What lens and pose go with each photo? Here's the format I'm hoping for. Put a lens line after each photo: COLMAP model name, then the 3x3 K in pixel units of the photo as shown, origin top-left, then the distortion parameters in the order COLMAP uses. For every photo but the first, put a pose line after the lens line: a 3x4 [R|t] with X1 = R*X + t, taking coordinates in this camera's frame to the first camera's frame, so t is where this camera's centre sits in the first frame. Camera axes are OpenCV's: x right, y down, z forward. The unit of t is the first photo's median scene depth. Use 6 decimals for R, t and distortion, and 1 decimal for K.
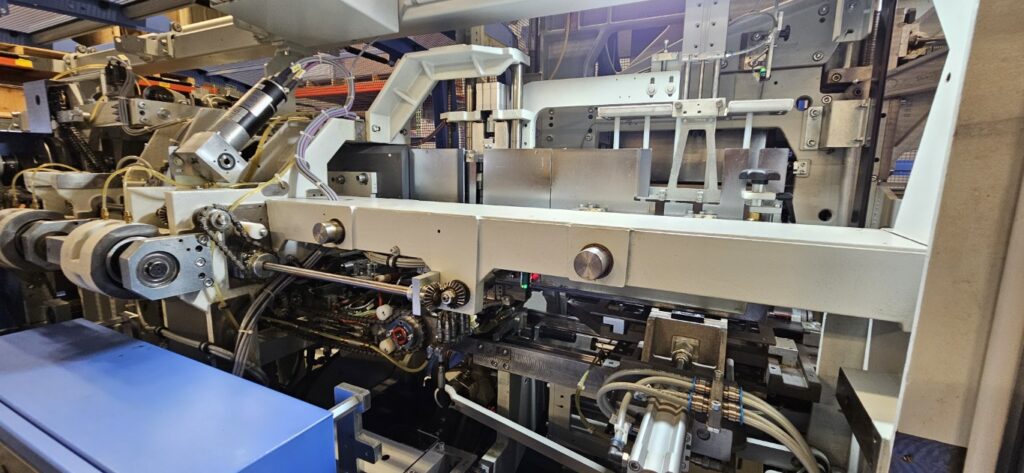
lens RADIAL K [[423.6, 0, 512.0], [0, 423.6, 236.5], [0, 0, 1]] dist [0.002006, -0.000047]
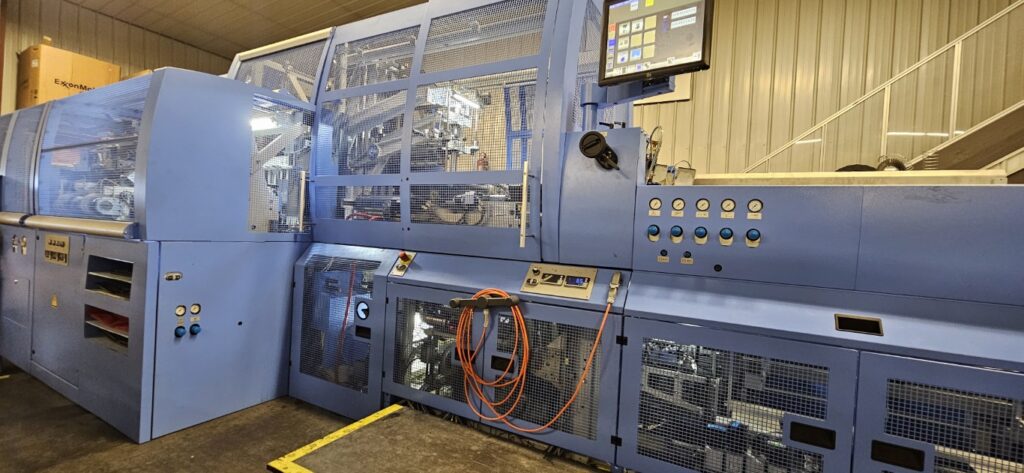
lens RADIAL K [[428.6, 0, 509.8], [0, 428.6, 229.4], [0, 0, 1]] dist [0.000805, -0.000085]
pose [[0.998478, 0.024599, -0.049361, 2.433134], [-0.031465, 0.989143, -0.143545, 0.600549], [0.045294, 0.144880, 0.988412, -2.119317]]
